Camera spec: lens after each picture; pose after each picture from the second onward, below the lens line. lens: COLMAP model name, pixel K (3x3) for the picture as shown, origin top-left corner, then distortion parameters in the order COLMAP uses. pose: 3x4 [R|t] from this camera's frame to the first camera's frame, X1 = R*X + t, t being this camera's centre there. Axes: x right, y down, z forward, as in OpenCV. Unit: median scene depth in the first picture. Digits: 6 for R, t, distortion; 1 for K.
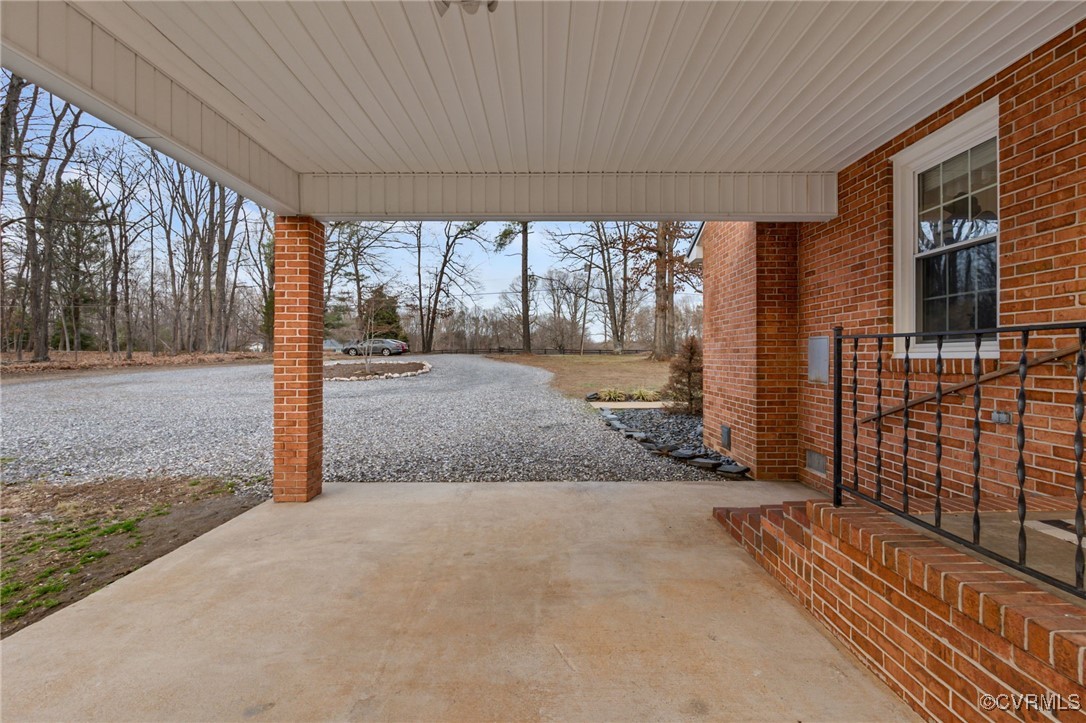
lens RADIAL K [[501.3, 0, 544.2], [0, 501.3, 356.9], [0, 0, 1]] dist [-0.011772, 0.002239]
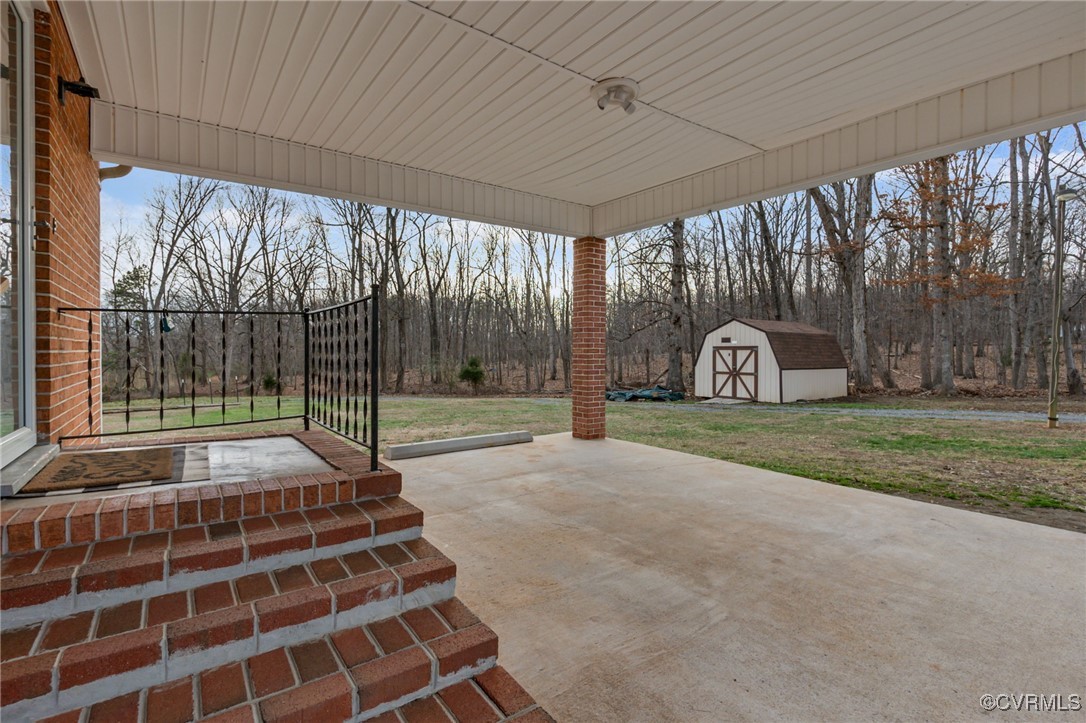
lens RADIAL K [[501.3, 0, 547.6], [0, 501.3, 357.1], [0, 0, 1]] dist [-0.011772, 0.002239]
pose [[-0.800511, 0.004523, -0.599301, 0.676371], [-0.004954, 0.999887, 0.014164, 0.047850], [0.599298, 0.014307, -0.800398, 1.489690]]
